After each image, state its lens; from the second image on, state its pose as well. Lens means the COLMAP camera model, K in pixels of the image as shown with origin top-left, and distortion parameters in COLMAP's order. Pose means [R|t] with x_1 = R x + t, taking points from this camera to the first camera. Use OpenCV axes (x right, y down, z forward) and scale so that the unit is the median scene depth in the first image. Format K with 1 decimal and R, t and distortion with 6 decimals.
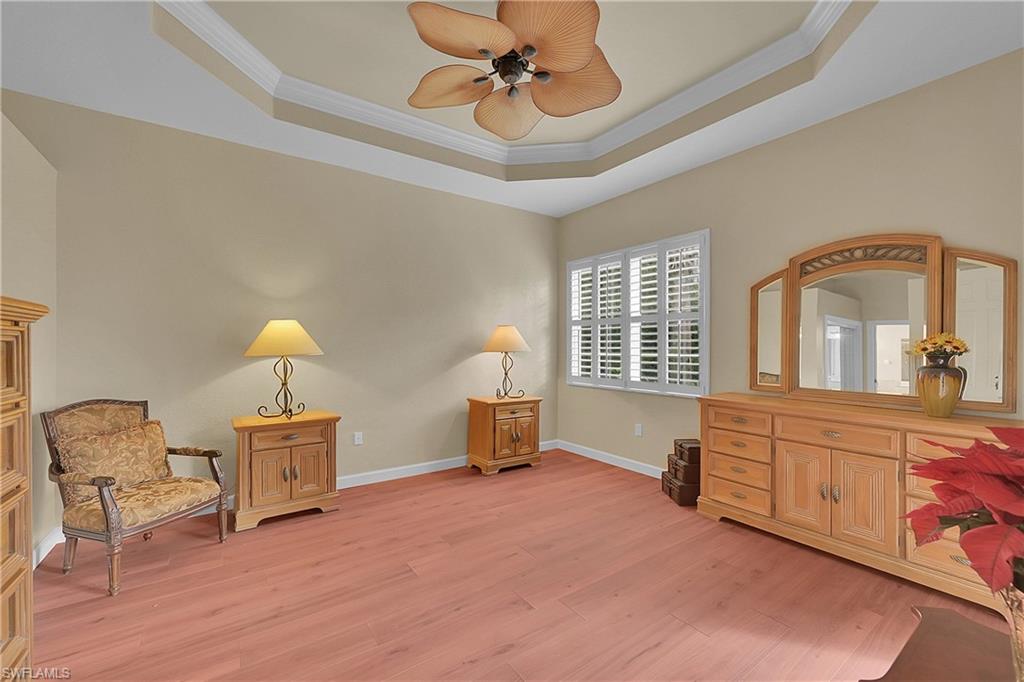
lens RADIAL K [[408.2, 0, 516.2], [0, 408.2, 348.6], [0, 0, 1]] dist [-0.008751, 0.000499]
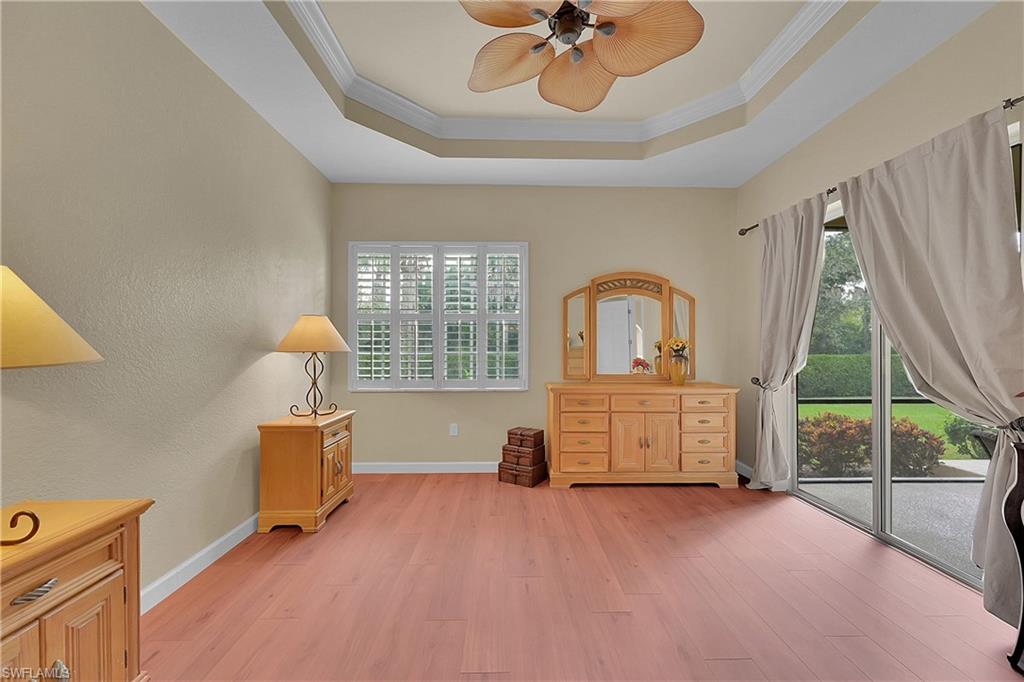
lens RADIAL K [[408.2, 0, 519.3], [0, 408.2, 349.3], [0, 0, 1]] dist [-0.008751, 0.000499]
pose [[0.565868, -0.005206, 0.824479, -0.557454], [0.006703, 0.999976, 0.001714, 0.006550], [-0.824468, 0.004557, 0.565890, 0.413939]]
